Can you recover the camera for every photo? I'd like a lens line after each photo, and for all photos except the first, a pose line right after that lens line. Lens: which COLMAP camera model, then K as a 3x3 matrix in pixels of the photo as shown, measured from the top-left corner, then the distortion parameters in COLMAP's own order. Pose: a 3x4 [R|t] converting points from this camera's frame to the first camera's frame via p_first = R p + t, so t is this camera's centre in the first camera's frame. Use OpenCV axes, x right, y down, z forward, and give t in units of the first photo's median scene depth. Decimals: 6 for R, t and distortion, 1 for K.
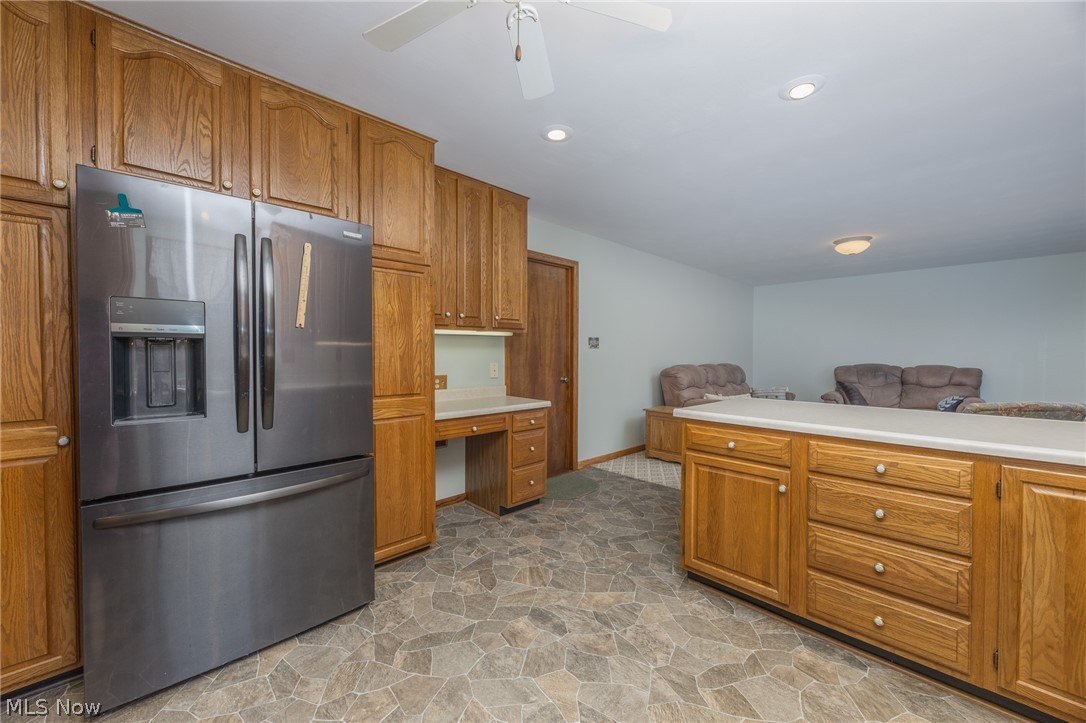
lens RADIAL K [[416.4, 0, 545.6], [0, 416.4, 359.8], [0, 0, 1]] dist [-0.000683, -0.000052]
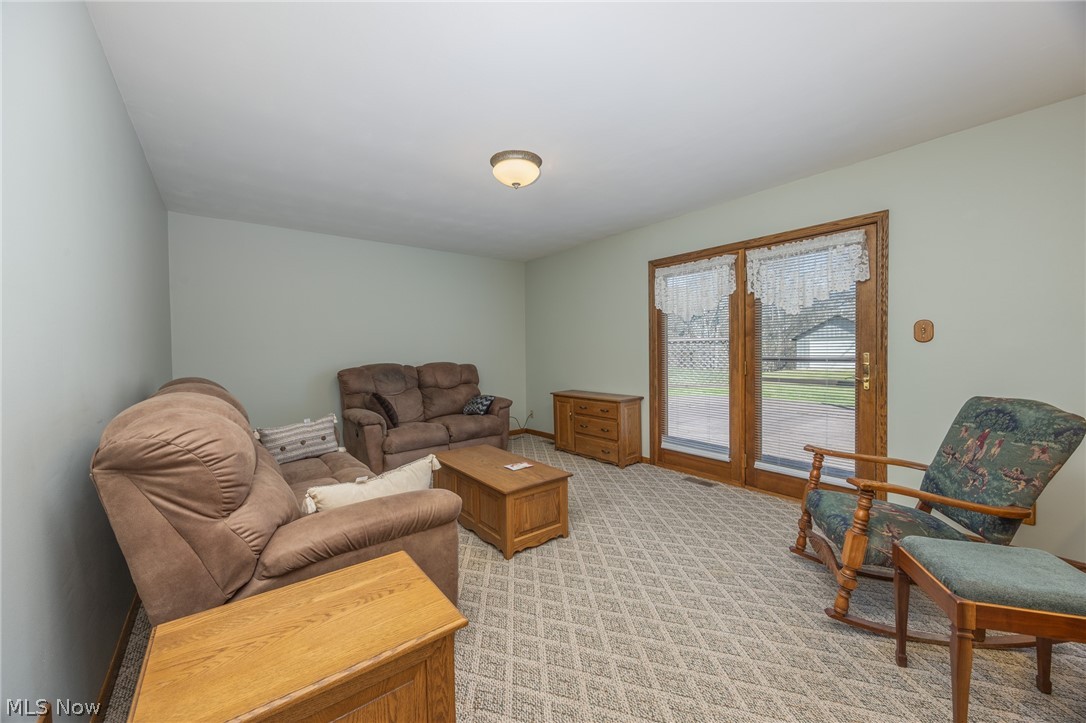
lens RADIAL K [[416.4, 0, 545.6], [0, 416.4, 359.8], [0, 0, 1]] dist [-0.000683, -0.000052]
pose [[0.107501, -0.026742, 0.993845, 0.105867], [0.032517, 0.999198, 0.023368, -0.004149], [-0.993673, 0.029805, 0.108284, 0.689055]]
